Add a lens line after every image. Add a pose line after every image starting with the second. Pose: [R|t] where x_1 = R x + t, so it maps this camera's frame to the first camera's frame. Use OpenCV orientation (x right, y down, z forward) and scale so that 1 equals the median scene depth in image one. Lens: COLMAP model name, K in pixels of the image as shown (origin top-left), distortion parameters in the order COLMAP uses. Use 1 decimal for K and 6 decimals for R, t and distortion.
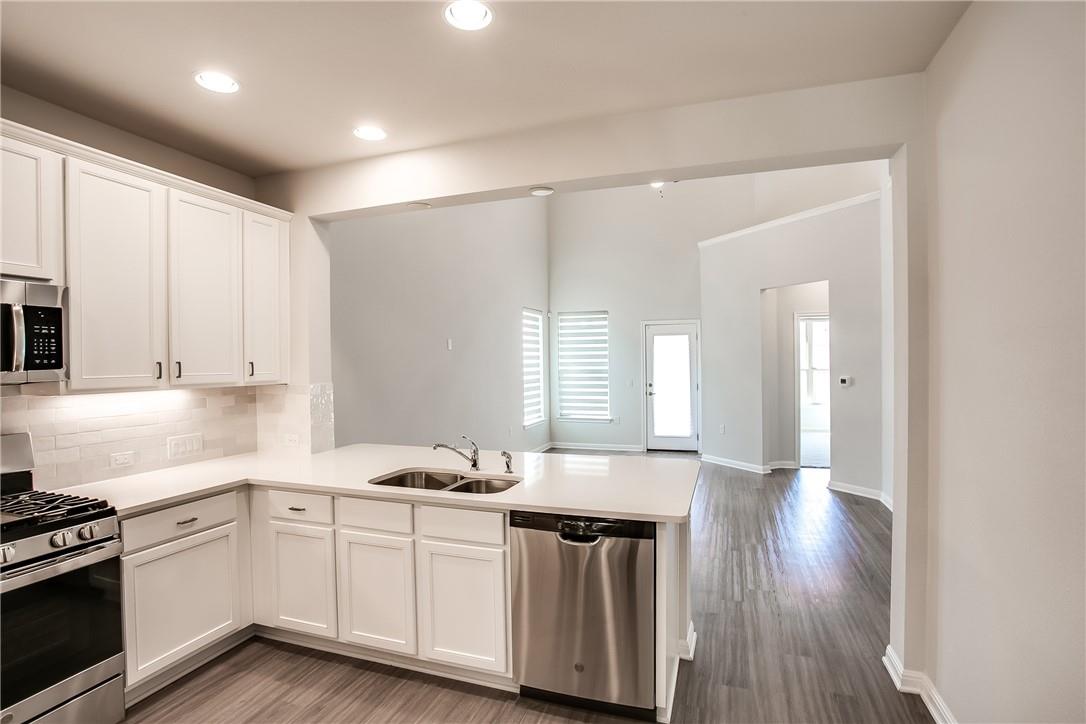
lens RADIAL K [[524.0, 0, 539.2], [0, 524.0, 366.0], [0, 0, 1]] dist [-0.084570, 0.038397]
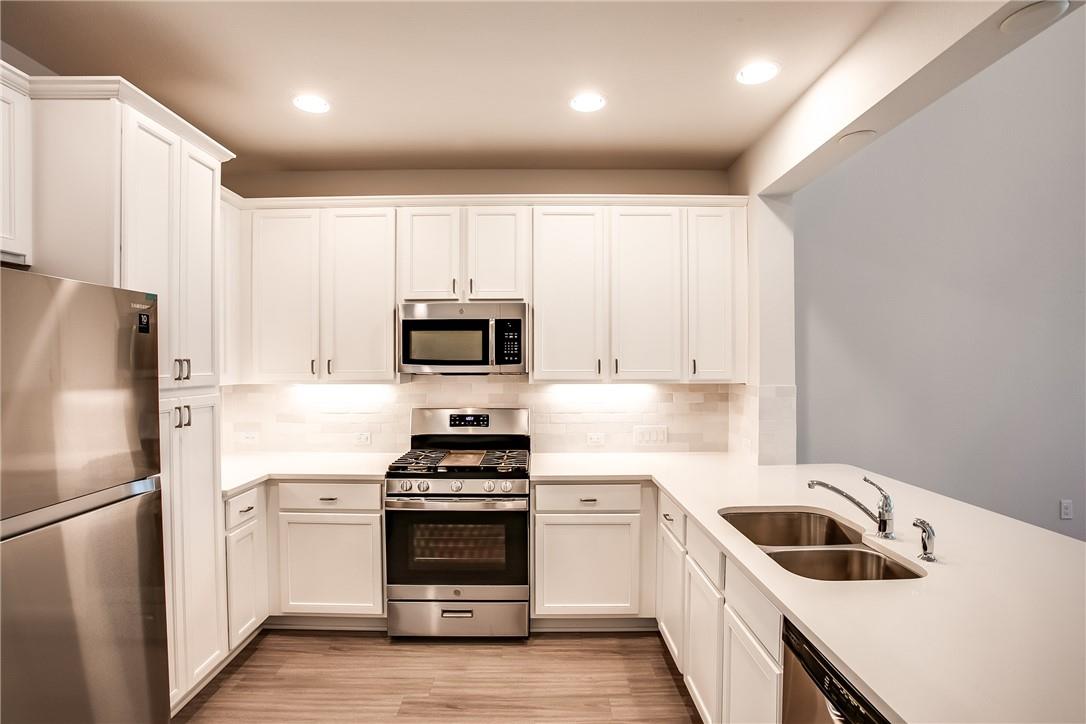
lens RADIAL K [[524.0, 0, 539.2], [0, 524.0, 366.0], [0, 0, 1]] dist [-0.084570, 0.038397]
pose [[0.347795, 0.017579, -0.937406, 0.323978], [-0.011299, 0.999830, 0.014557, -0.007915], [0.937503, 0.005529, 0.347934, 0.446399]]
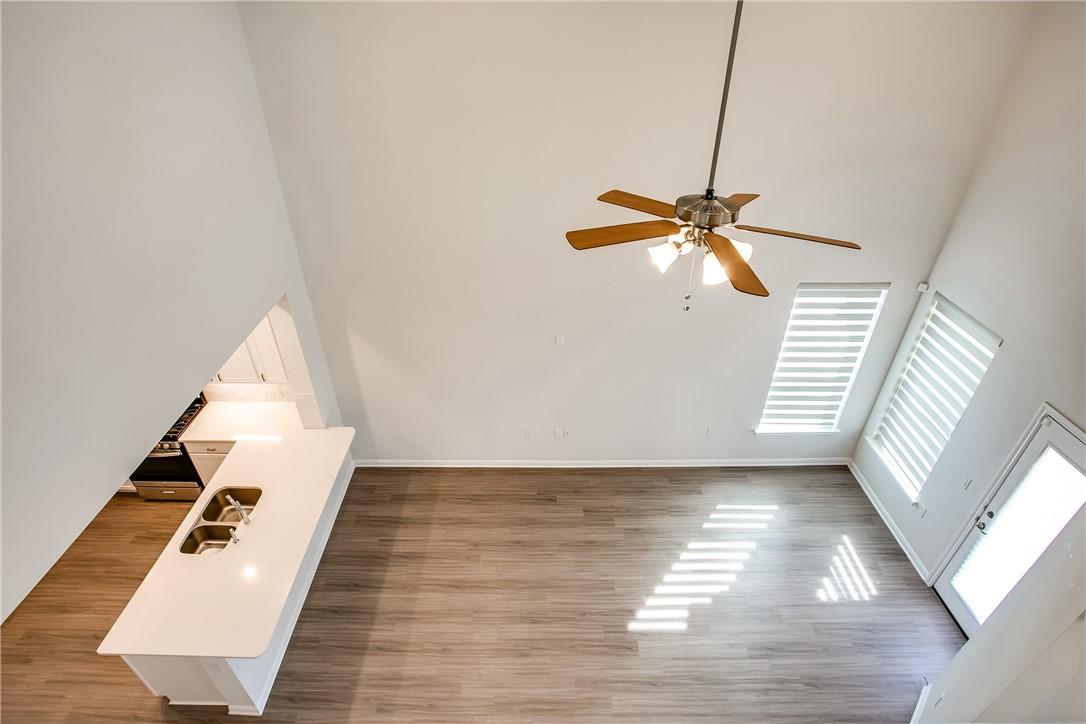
lens RADIAL K [[524.0, 0, 539.2], [0, 524.0, 366.0], [0, 0, 1]] dist [-0.084570, 0.038397]
pose [[0.326746, 0.523296, -0.787019, 1.271125], [-0.001549, 0.833021, 0.553240, -1.166825], [0.945111, -0.179549, 0.272997, 1.682332]]
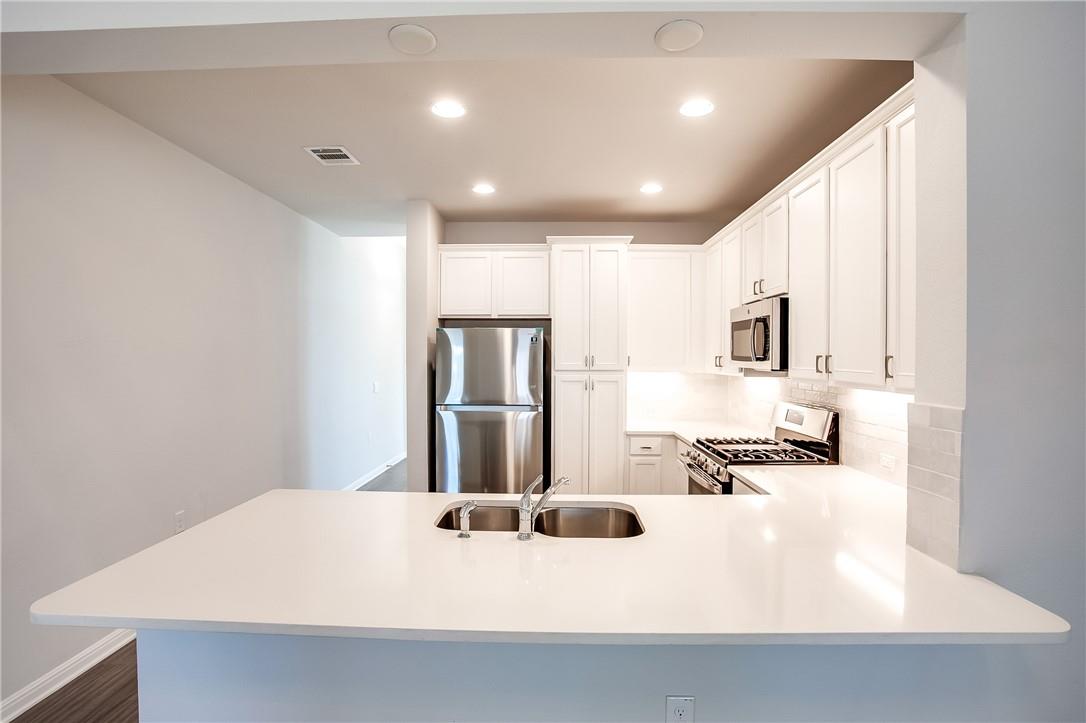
lens RADIAL K [[524.0, 0, 539.2], [0, 524.0, 365.5], [0, 0, 1]] dist [-0.084570, 0.038397]
pose [[-0.951423, 0.012202, -0.307644, 0.042461], [0.004343, 0.999647, 0.026218, -0.014779], [0.307855, 0.023609, -0.951140, 1.739233]]
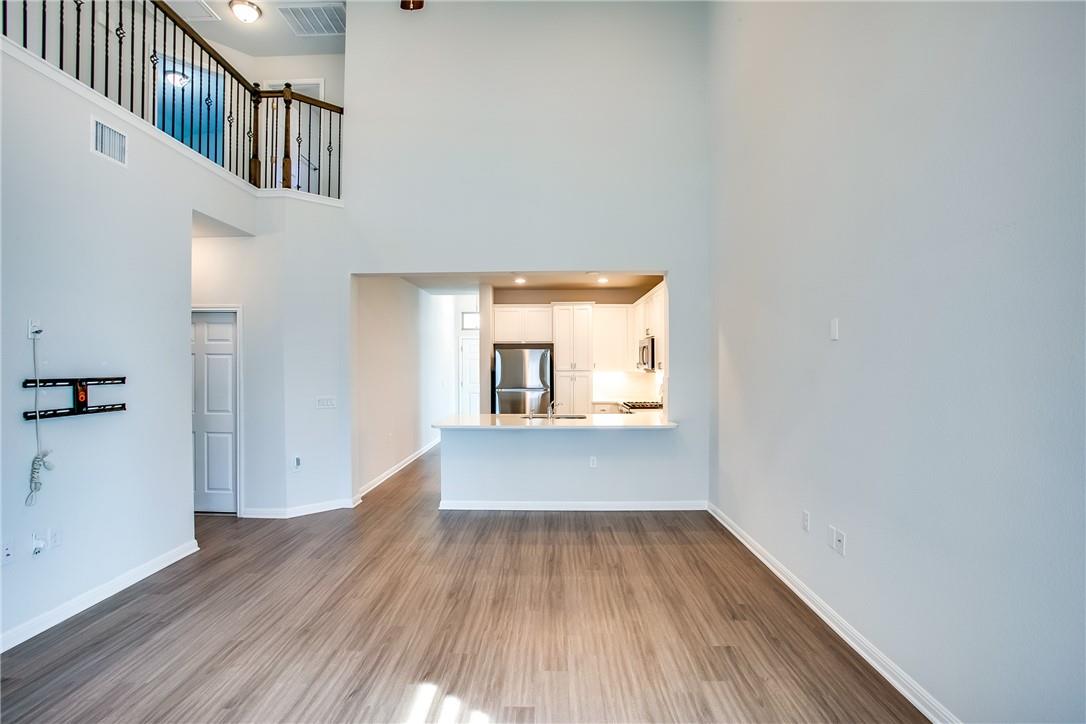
lens RADIAL K [[524.0, 0, 539.2], [0, 524.0, 366.0], [0, 0, 1]] dist [-0.084570, 0.038397]
pose [[-0.948556, 0.015667, -0.316221, 0.614717], [0.011378, 0.999817, 0.015404, -0.036813], [0.316405, 0.011014, -0.948560, 3.240120]]
